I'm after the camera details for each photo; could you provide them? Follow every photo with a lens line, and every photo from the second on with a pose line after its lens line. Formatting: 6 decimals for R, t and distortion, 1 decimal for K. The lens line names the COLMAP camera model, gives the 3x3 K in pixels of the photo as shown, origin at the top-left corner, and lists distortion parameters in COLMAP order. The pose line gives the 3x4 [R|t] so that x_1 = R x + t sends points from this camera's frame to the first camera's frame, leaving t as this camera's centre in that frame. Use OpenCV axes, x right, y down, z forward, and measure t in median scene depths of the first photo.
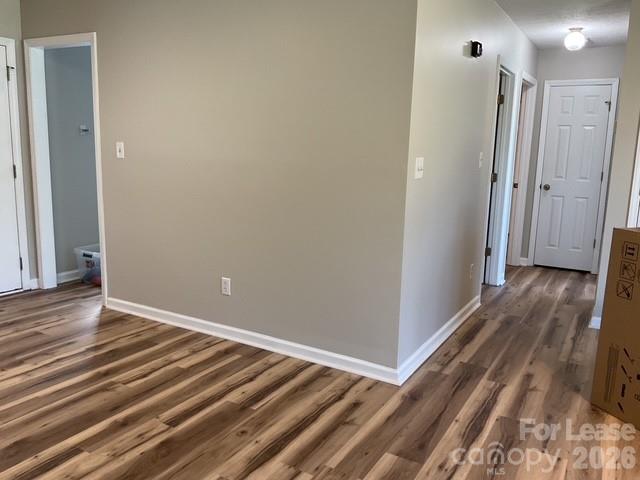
lens RADIAL K [[528.0, 0, 318.3], [0, 528.0, 238.1], [0, 0, 1]] dist [0.111824, -0.205533]
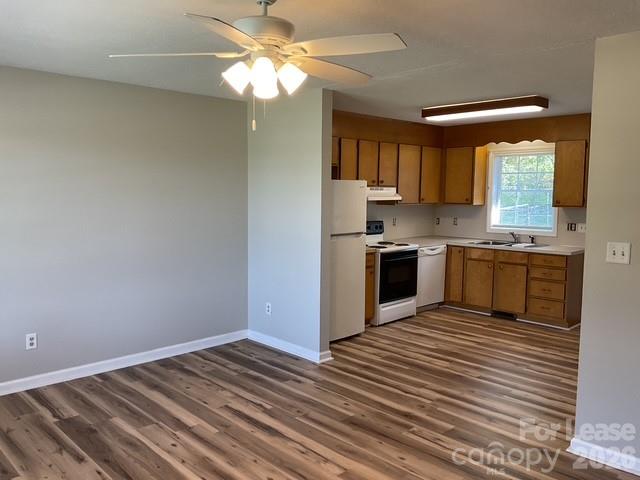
lens RADIAL K [[528.0, 0, 318.3], [0, 528.0, 238.1], [0, 0, 1]] dist [0.111824, -0.205533]
pose [[-0.264177, 0.056500, -0.962818, 1.162825], [-0.182968, 0.977219, 0.107548, -0.146681], [0.946960, 0.204576, -0.247821, 0.634574]]
